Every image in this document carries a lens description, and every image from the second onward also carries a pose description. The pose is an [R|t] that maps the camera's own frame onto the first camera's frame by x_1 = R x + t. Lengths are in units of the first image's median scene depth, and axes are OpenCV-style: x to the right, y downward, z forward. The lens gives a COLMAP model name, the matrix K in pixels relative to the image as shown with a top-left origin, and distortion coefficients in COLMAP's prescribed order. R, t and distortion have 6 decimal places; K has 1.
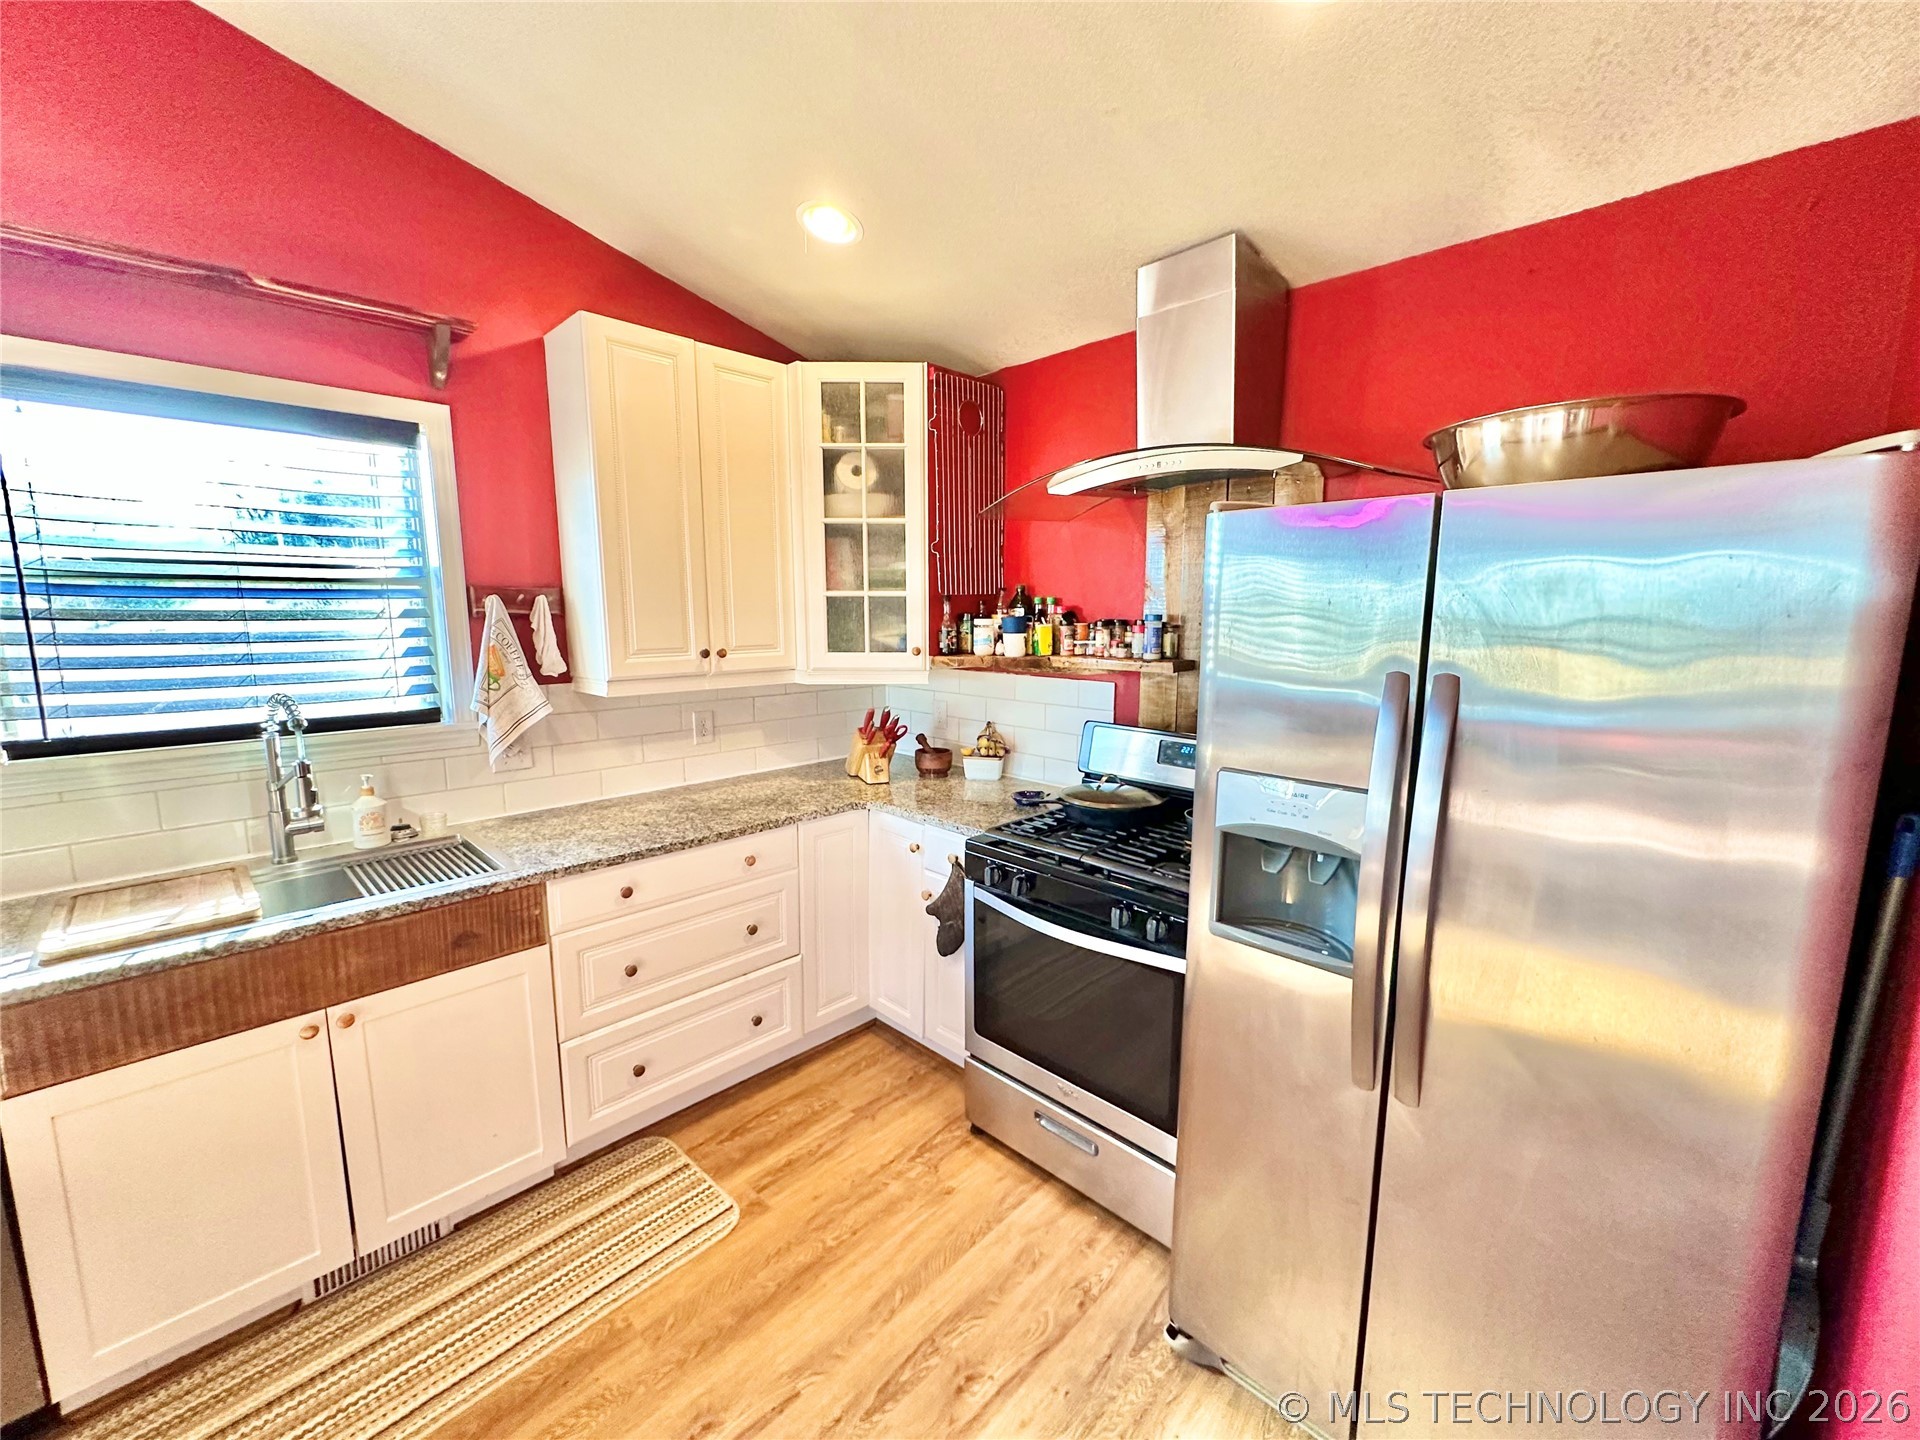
lens RADIAL K [[765.3, 0, 960.7], [0, 765.3, 718.4], [0, 0, 1]] dist [-0.005042, 0.001365]
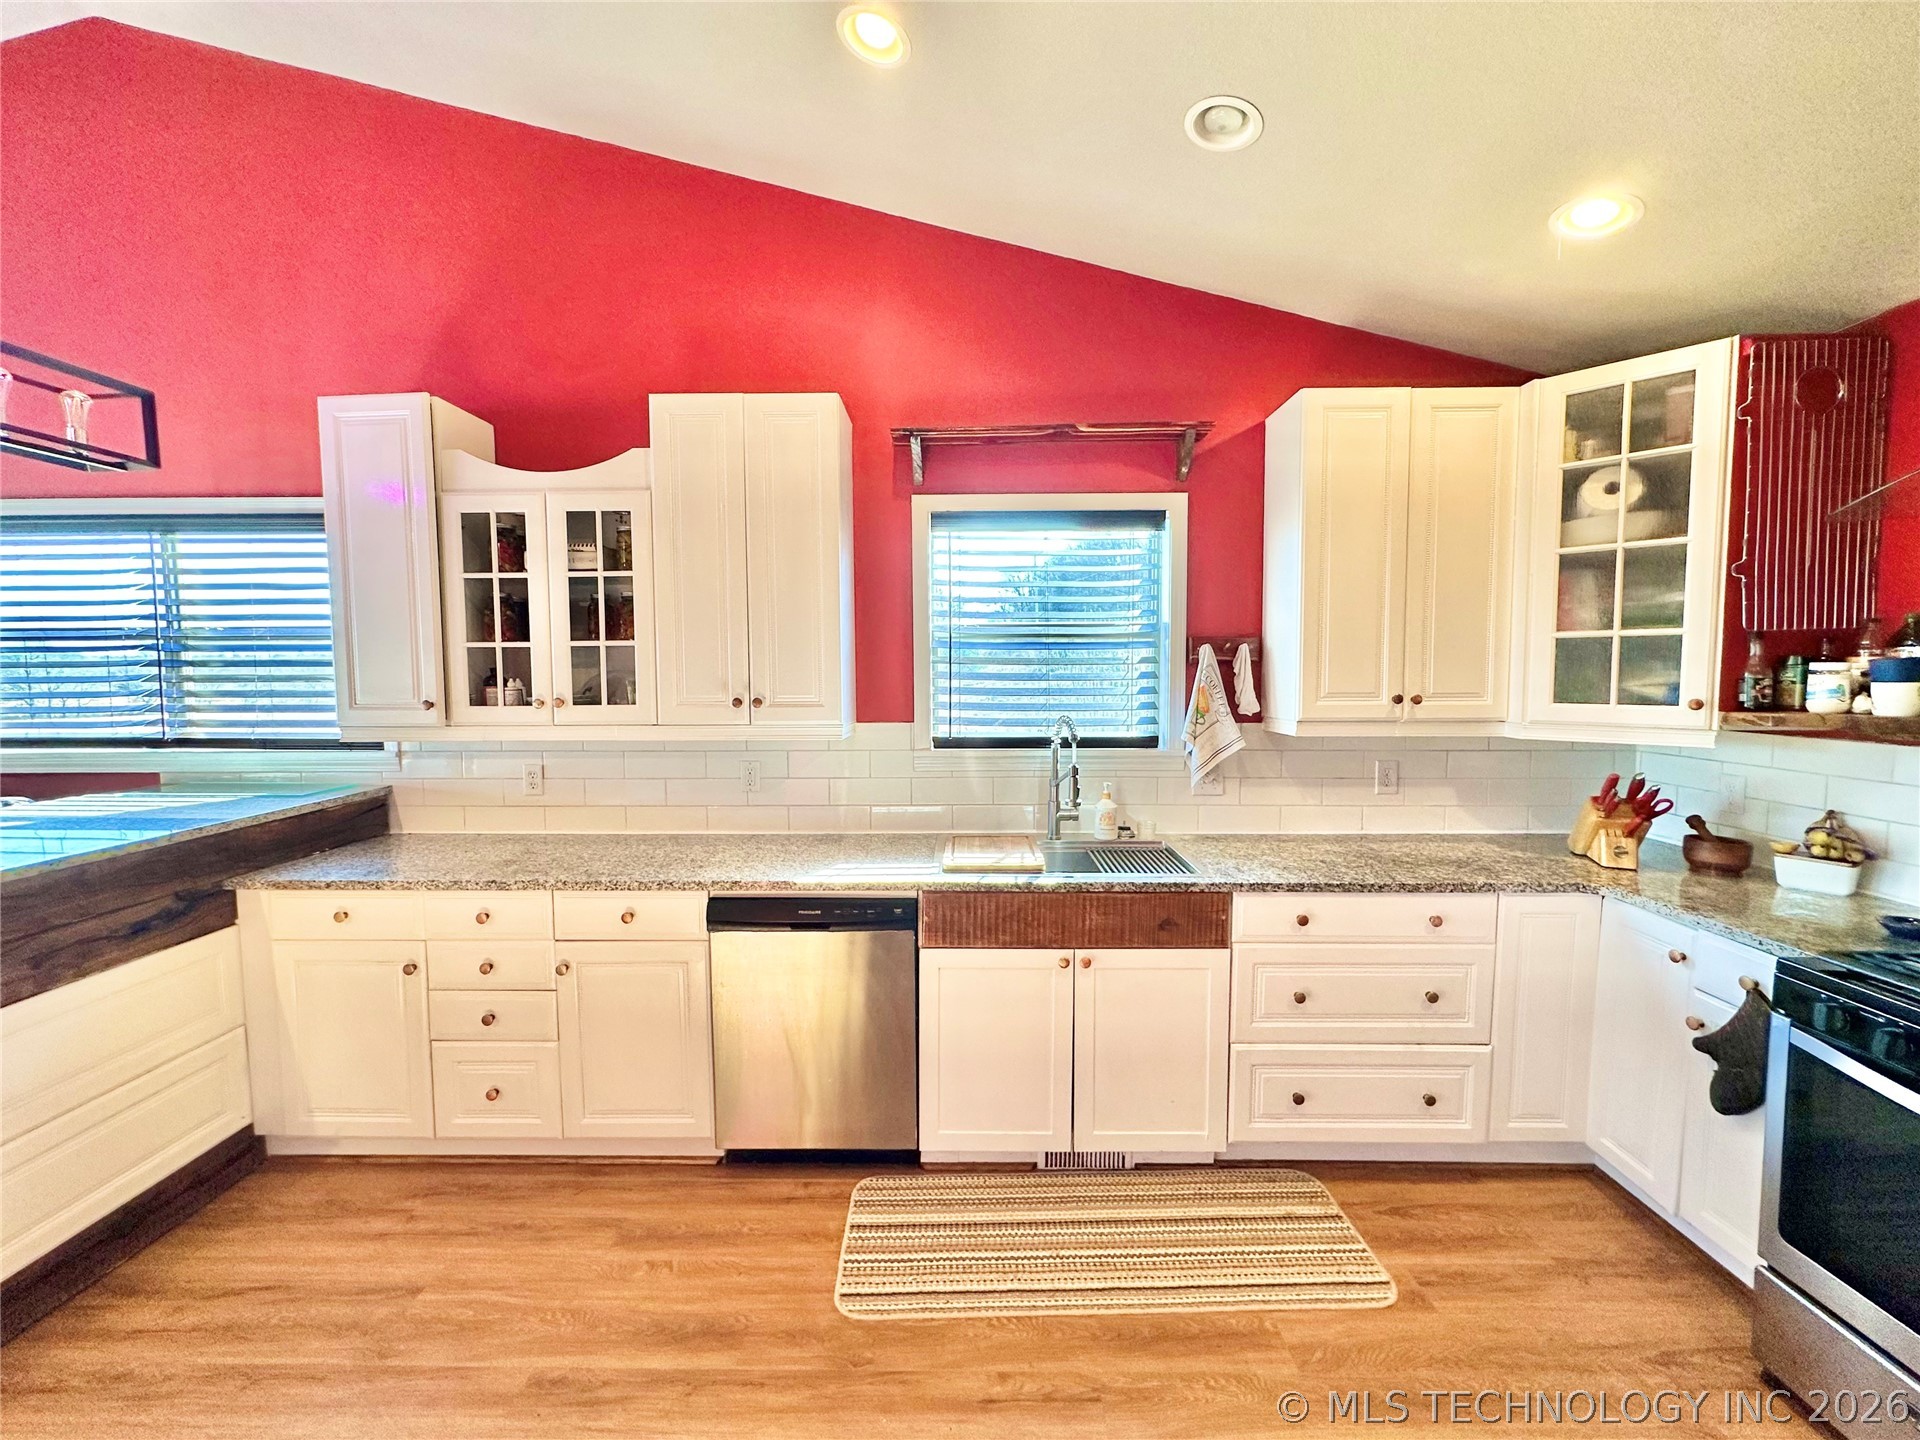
lens RADIAL K [[765.3, 0, 959.0], [0, 765.3, 720.4], [0, 0, 1]] dist [-0.005042, 0.001365]
pose [[0.686136, 0.042726, -0.726217, -0.011251], [-0.099994, 0.994337, -0.035975, 0.038296], [0.720568, 0.097301, 0.686523, -0.080378]]
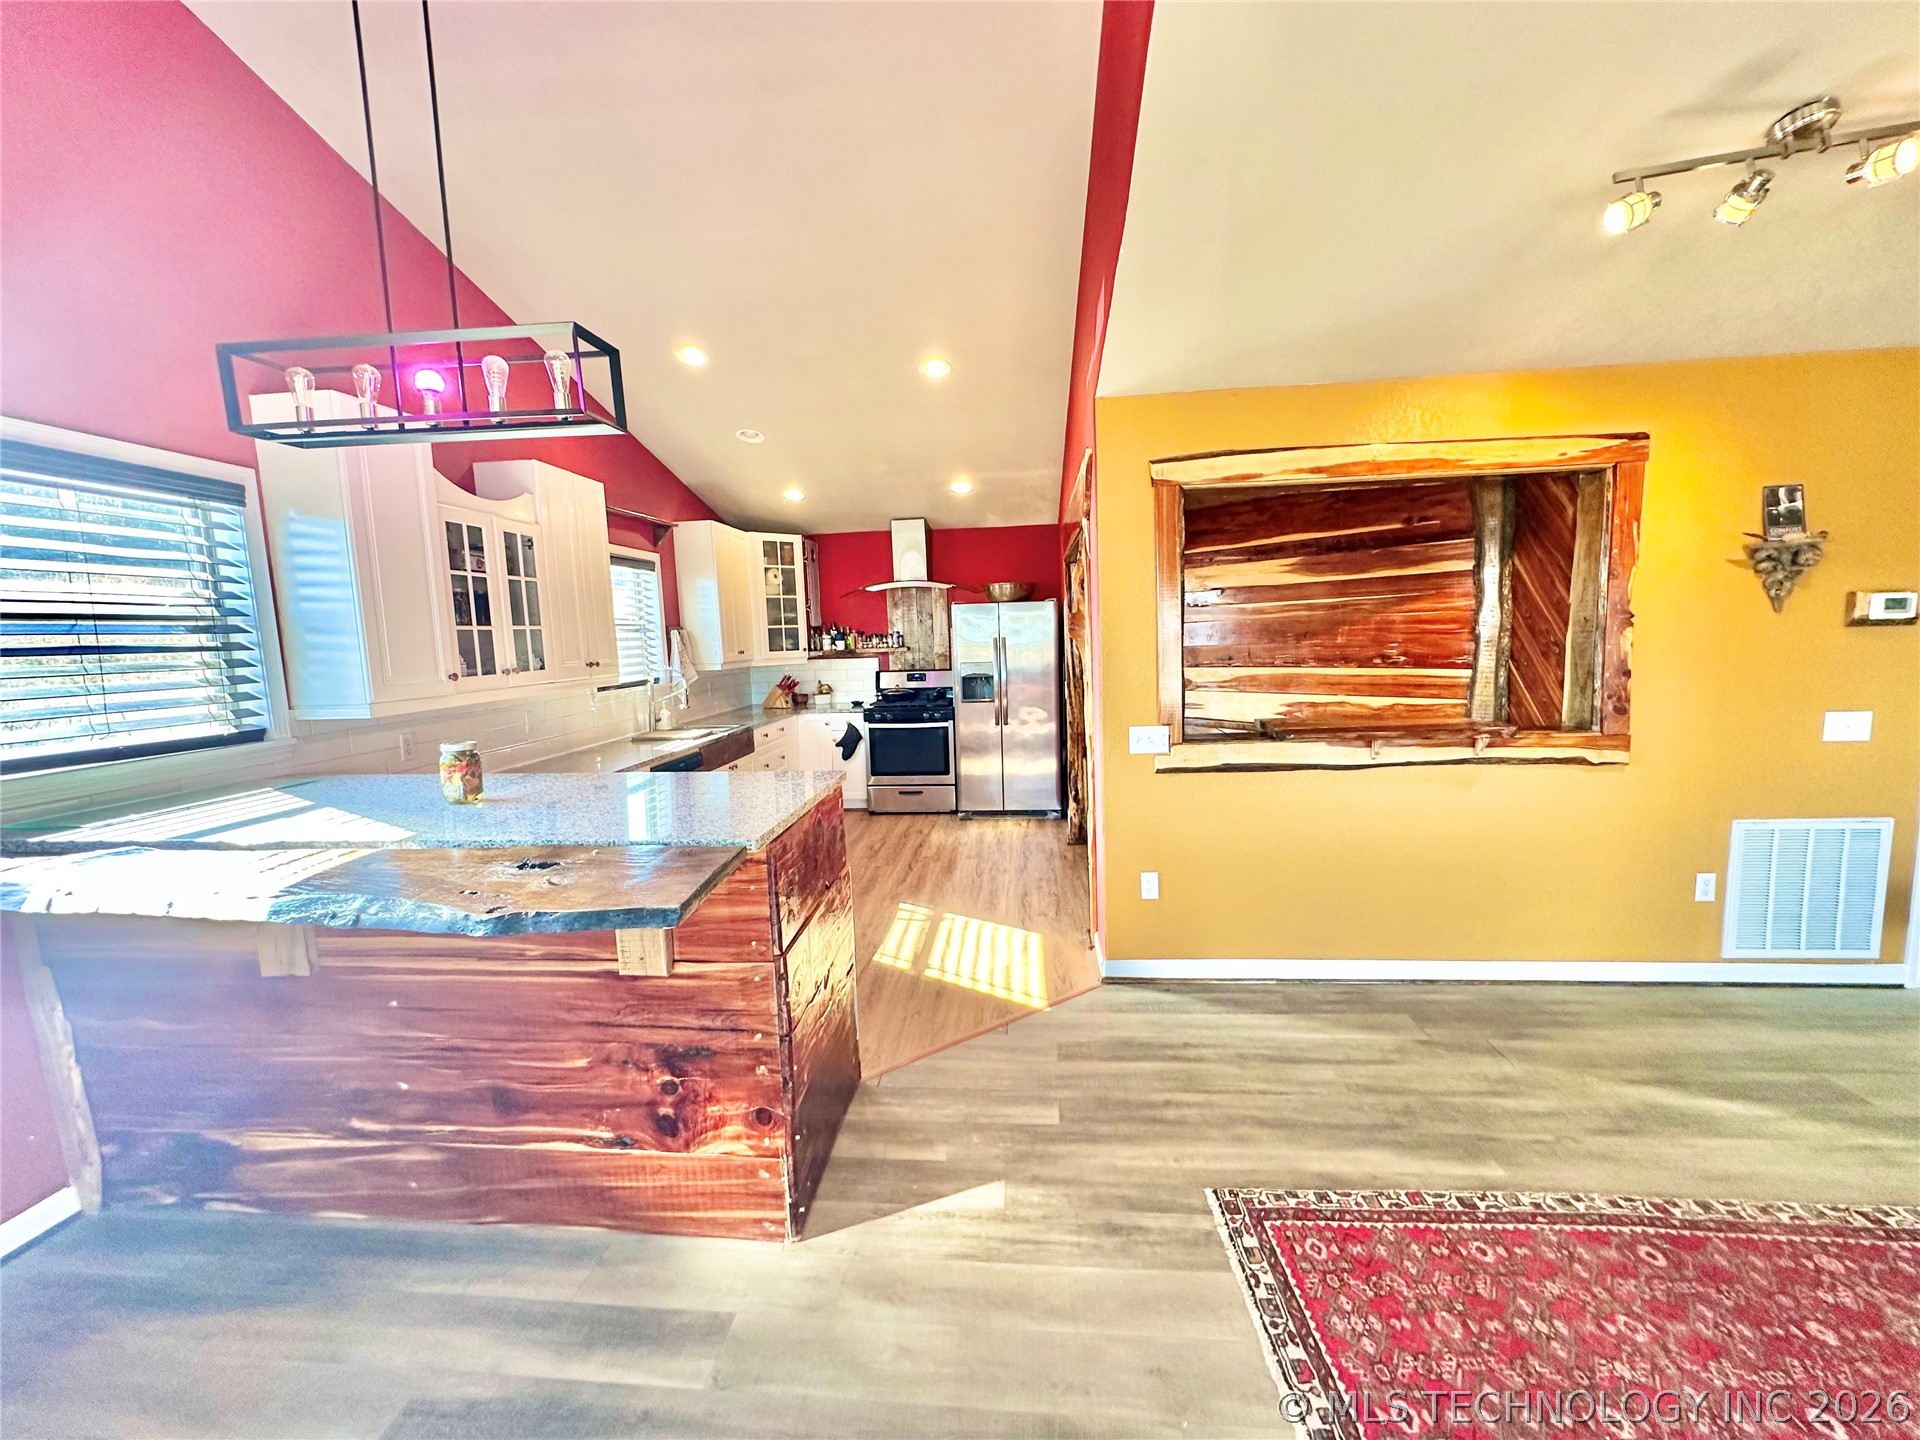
lens RADIAL K [[765.3, 0, 962.6], [0, 765.3, 718.9], [0, 0, 1]] dist [-0.005042, 0.001365]
pose [[0.777336, -0.097984, 0.621408, -1.527446], [0.124385, 0.992234, 0.000858, 0.243796], [-0.616666, 0.076627, 0.783487, -1.530125]]
